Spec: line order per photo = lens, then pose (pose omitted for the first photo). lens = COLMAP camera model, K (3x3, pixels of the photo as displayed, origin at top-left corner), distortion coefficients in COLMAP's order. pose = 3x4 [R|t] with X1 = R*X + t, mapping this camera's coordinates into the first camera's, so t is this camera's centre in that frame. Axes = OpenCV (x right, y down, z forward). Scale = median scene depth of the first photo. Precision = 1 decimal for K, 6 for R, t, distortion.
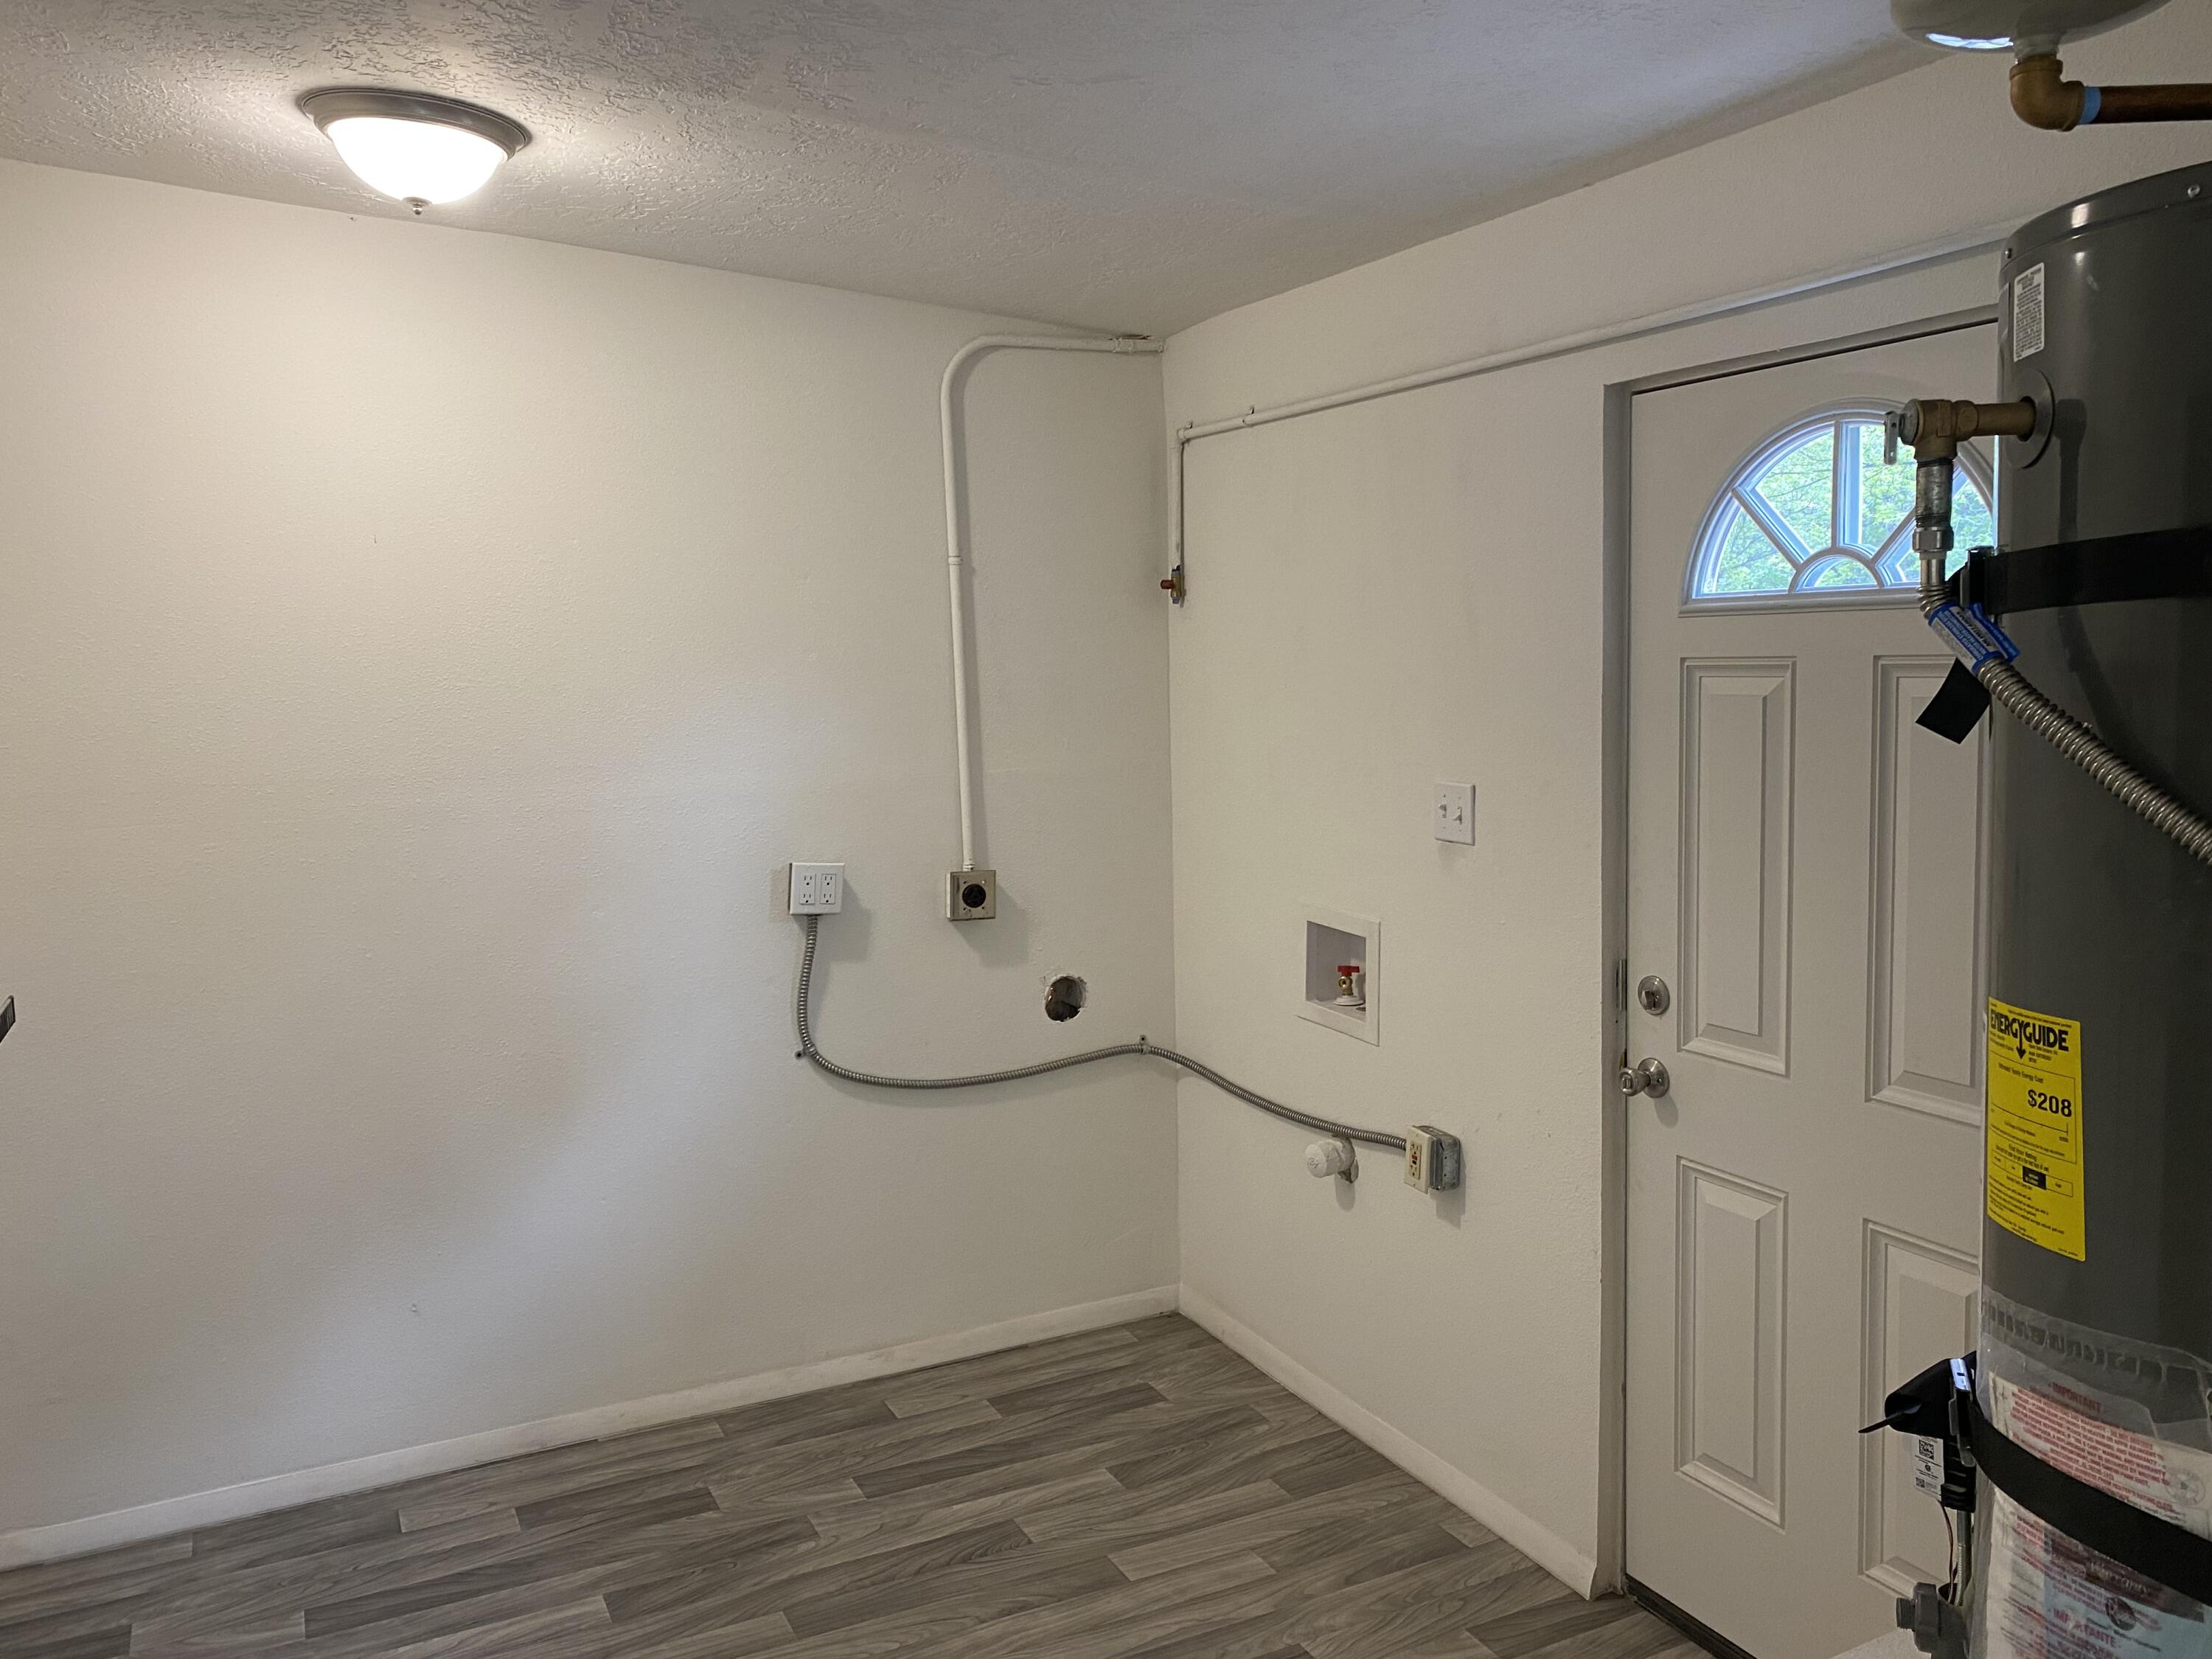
lens RADIAL K [[1677.2, 0, 1100.7], [0, 1677.2, 823.5], [0, 0, 1]] dist [0.018797, -0.006246]
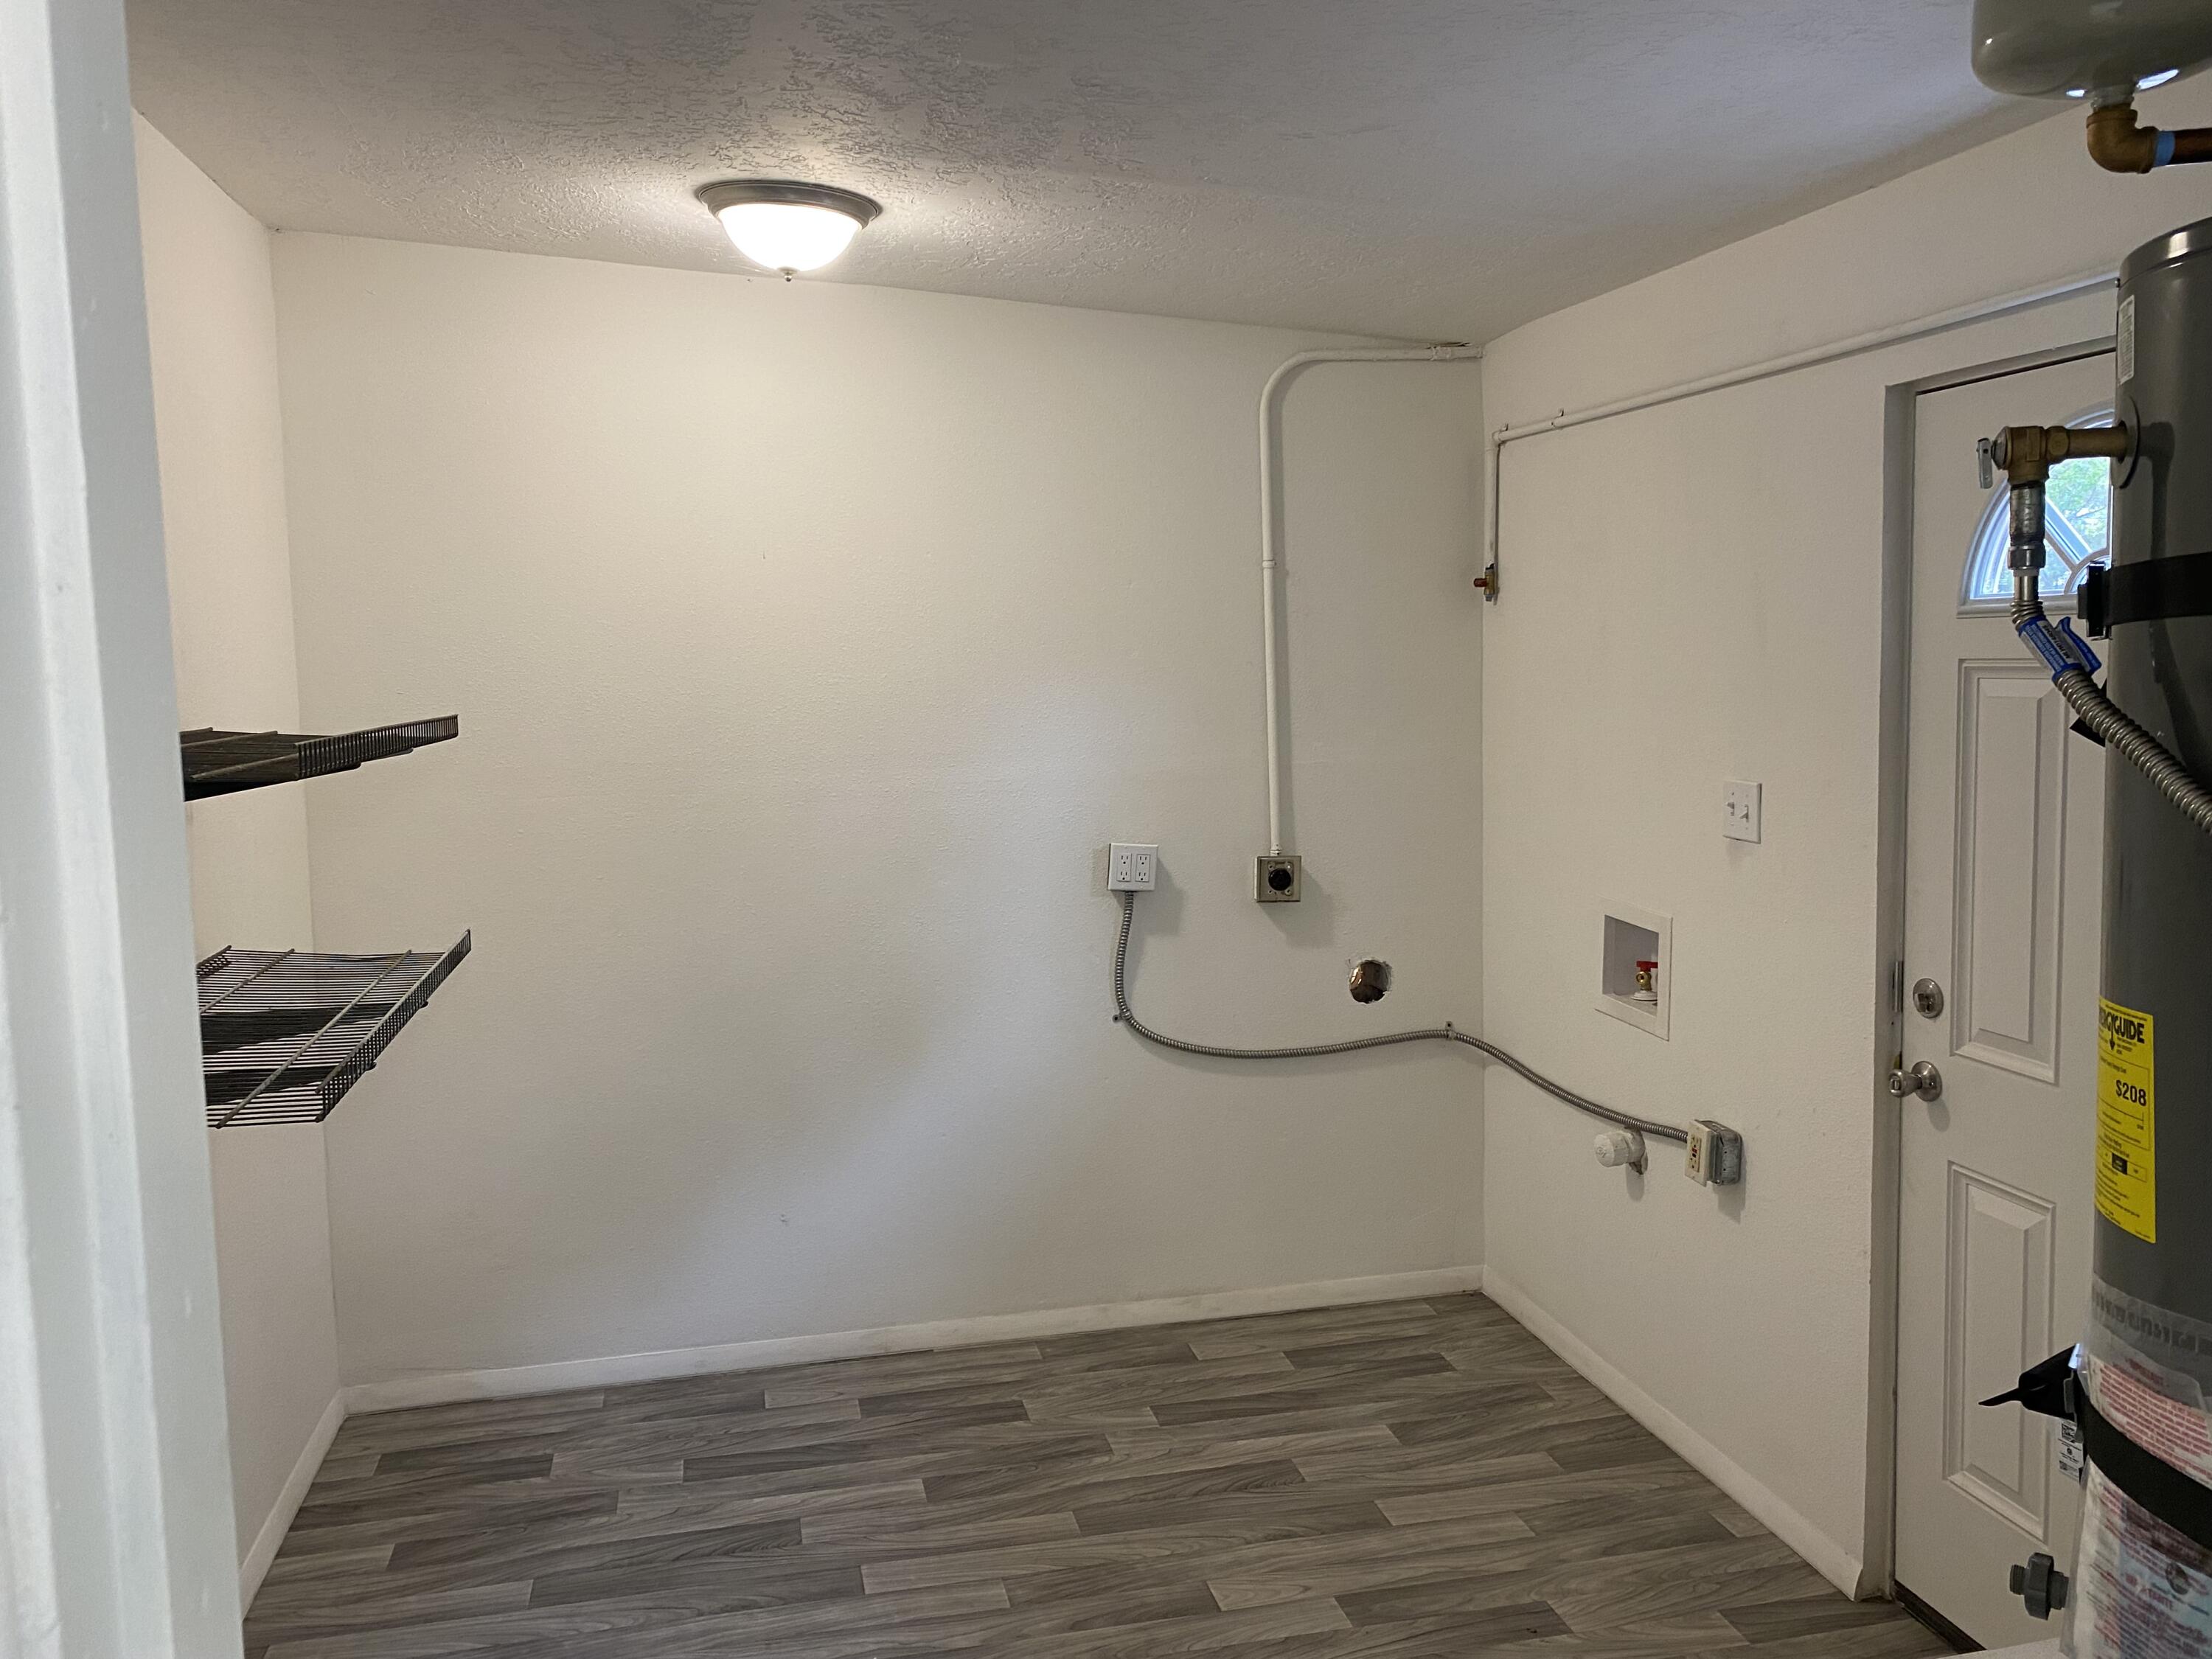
lens RADIAL K [[1677.2, 0, 1100.7], [0, 1677.2, 823.5], [0, 0, 1]] dist [0.018797, -0.006246]
pose [[0.971025, 0.024766, -0.237693, 0.082690], [-0.023443, 0.999690, 0.008391, 0.001887], [0.237827, -0.002575, 0.971304, -0.077915]]
